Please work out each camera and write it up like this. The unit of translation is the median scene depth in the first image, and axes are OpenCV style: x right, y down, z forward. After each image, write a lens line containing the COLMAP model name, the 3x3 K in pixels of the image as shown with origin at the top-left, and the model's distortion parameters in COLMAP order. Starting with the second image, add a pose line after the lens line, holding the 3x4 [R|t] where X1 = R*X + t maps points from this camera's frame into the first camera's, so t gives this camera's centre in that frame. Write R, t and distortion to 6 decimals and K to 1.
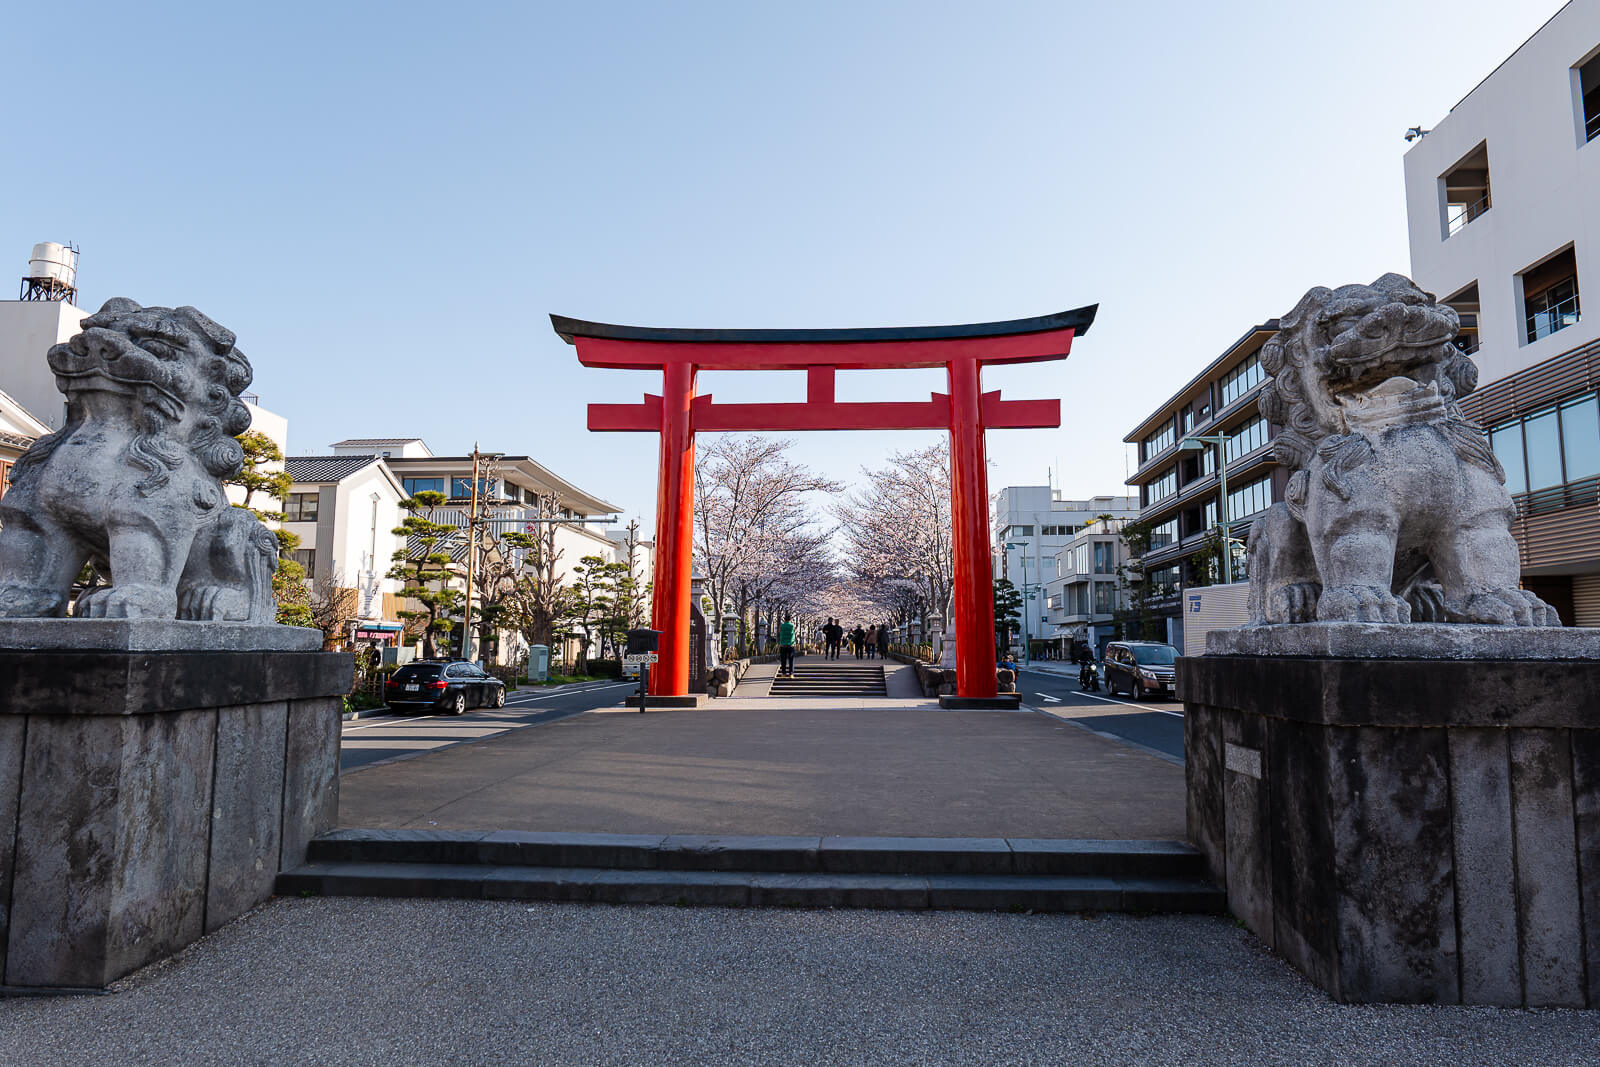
lens RADIAL K [[963.0, 0, 830.4], [0, 963.0, 530.6], [0, 0, 1]] dist [-0.013283, 0.002766]
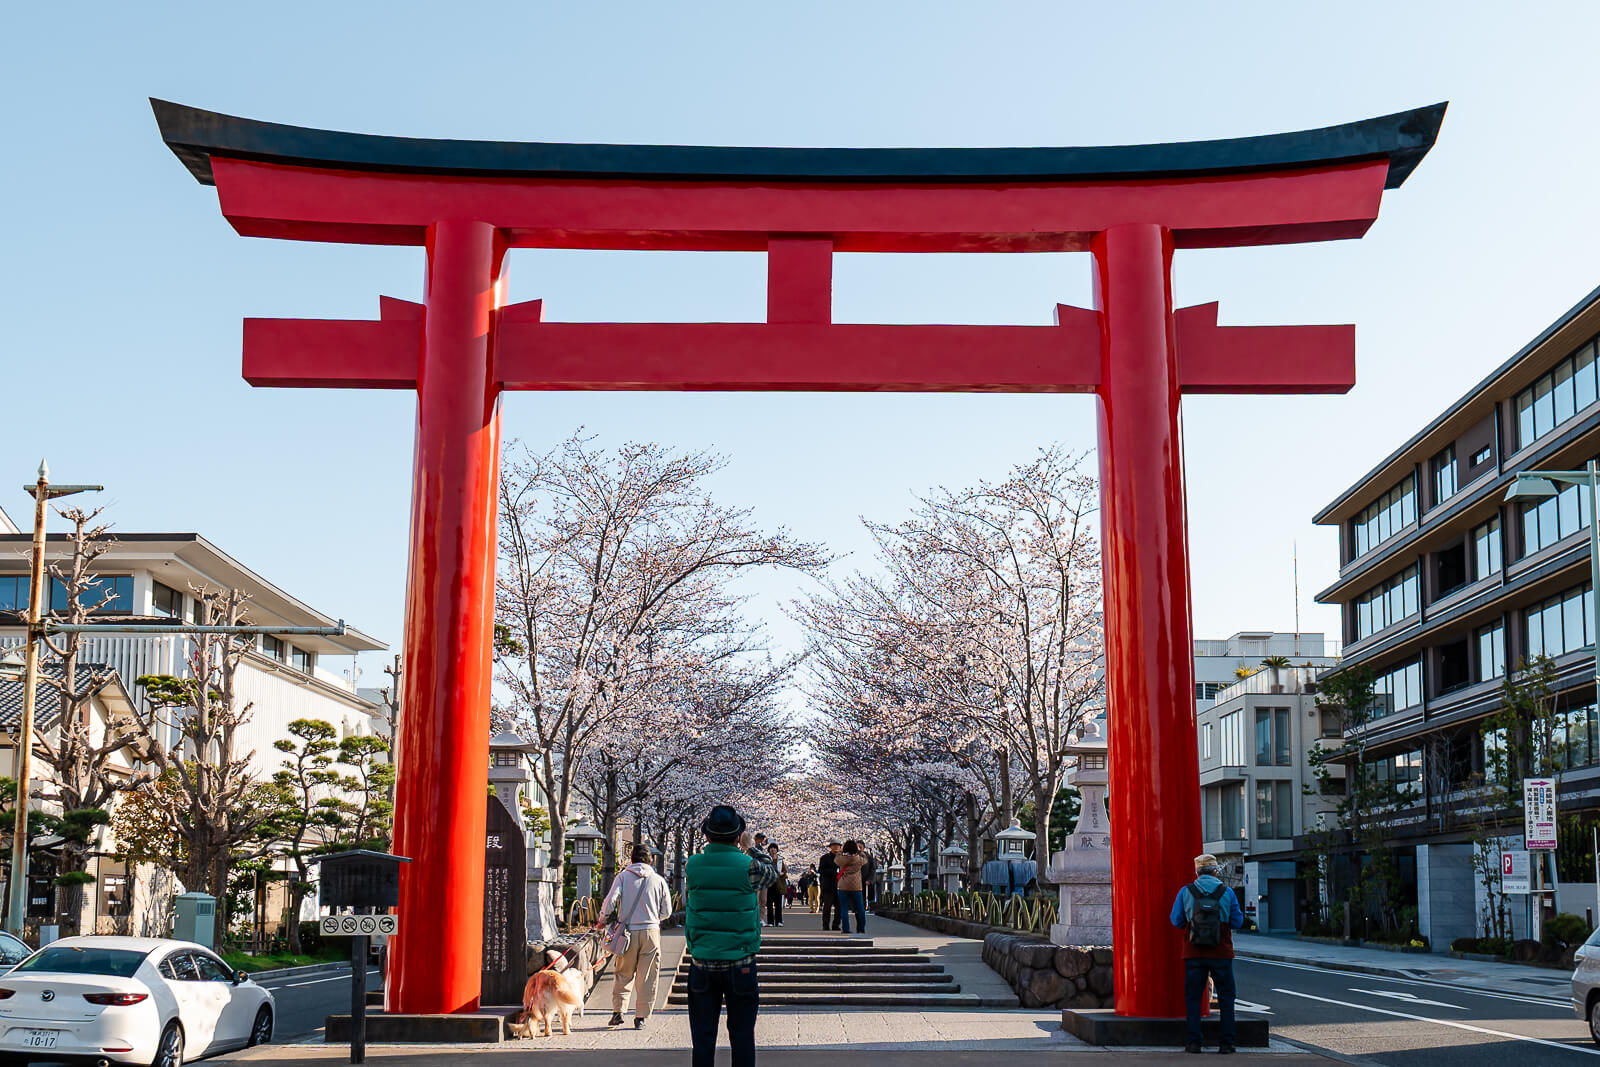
lens RADIAL K [[1643.8, 0, 837.2], [0, 1643.8, 722.7], [0, 0, 1]] dist [-0.003030, 0.000000]
pose [[0.998809, 0.007139, 0.048262, -0.015724], [-0.007792, 0.999880, 0.013357, 0.019528], [-0.048161, -0.013717, 0.998745, 0.158949]]
